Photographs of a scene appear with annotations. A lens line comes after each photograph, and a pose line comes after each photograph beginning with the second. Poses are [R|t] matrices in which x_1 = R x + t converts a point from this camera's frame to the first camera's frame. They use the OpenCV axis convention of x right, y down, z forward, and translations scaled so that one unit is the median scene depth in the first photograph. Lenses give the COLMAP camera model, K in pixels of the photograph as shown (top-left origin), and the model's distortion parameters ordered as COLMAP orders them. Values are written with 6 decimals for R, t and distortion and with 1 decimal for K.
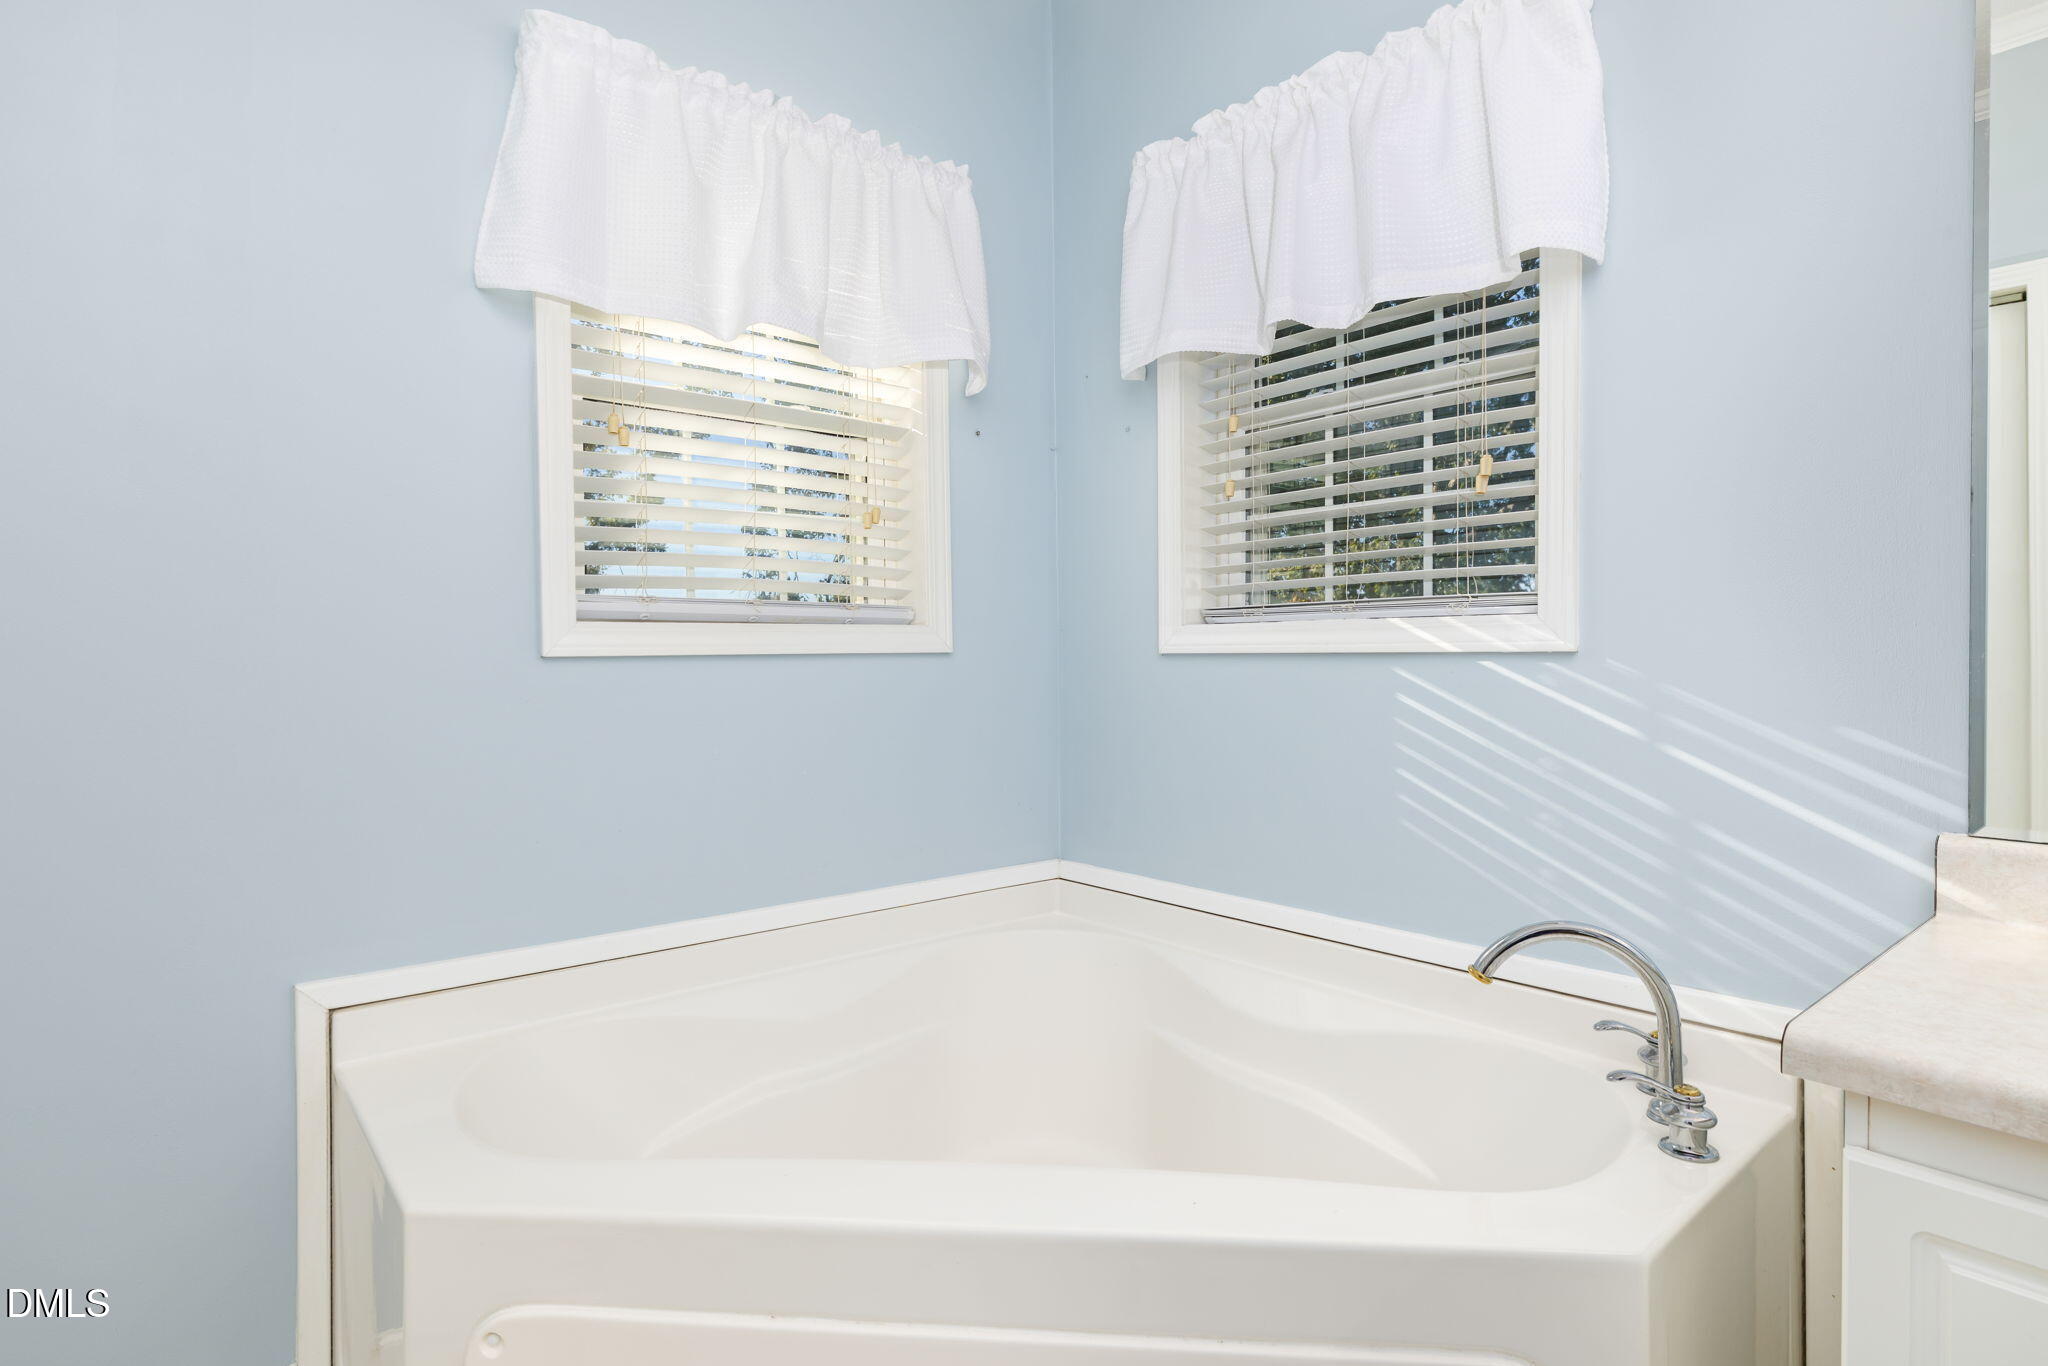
lens RADIAL K [[1057.3, 0, 1034.0], [0, 1057.3, 694.7], [0, 0, 1]] dist [0.002432, -0.000084]
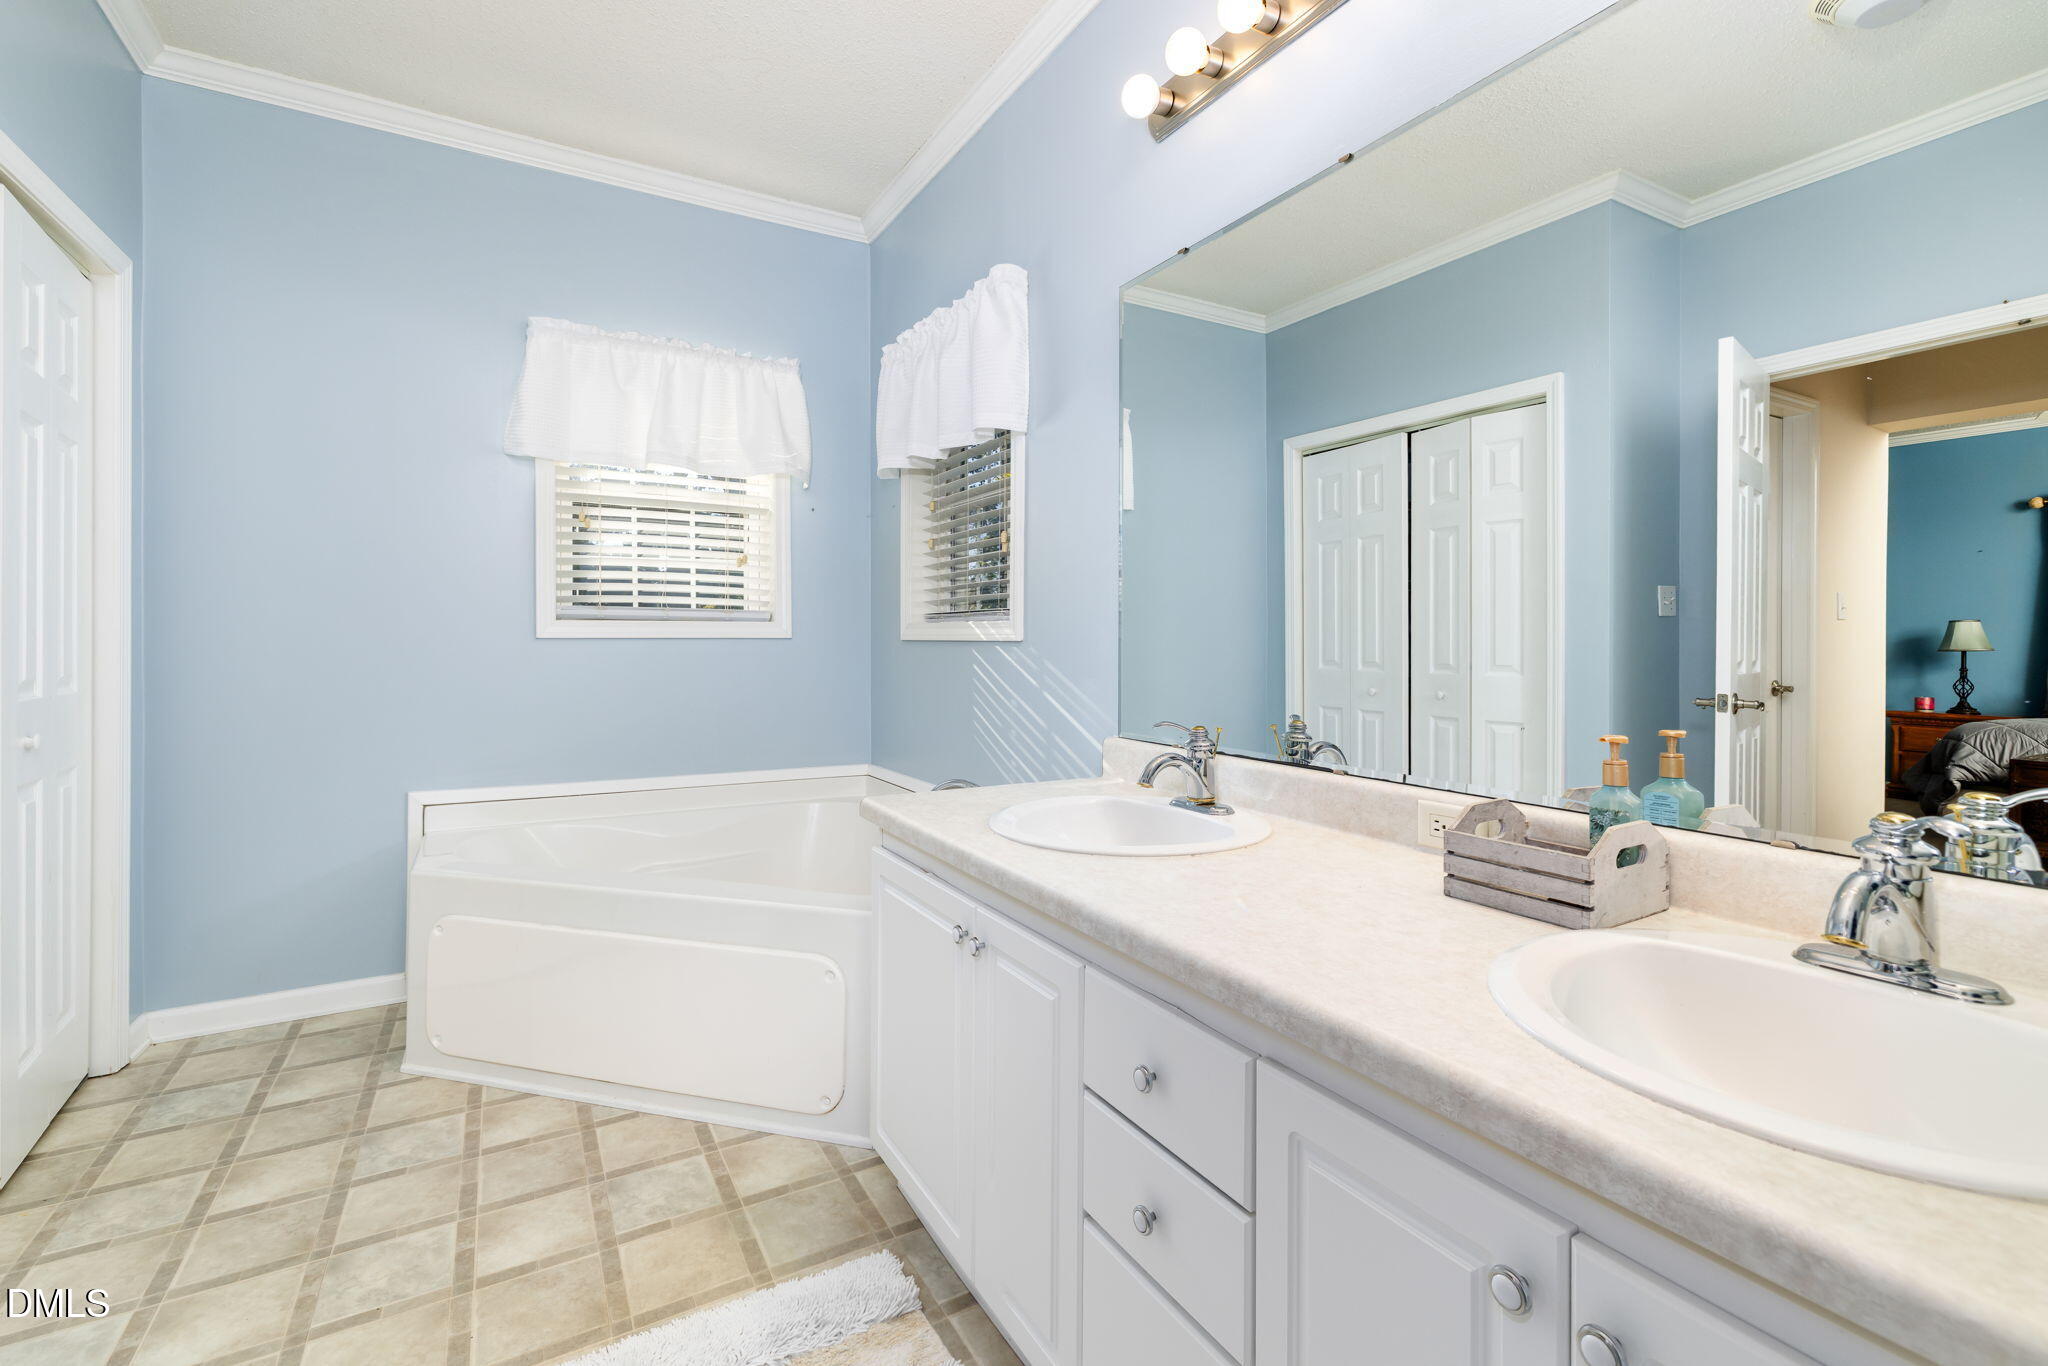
lens RADIAL K [[897.0, 0, 1017.6], [0, 897.0, 661.7], [0, 0, 1]] dist [0.004881, 0.000580]
pose [[0.982107, 0.009672, -0.188075, 0.688970], [-0.011240, 0.999910, -0.007271, 0.005582], [0.187988, 0.009255, 0.982128, -0.452582]]
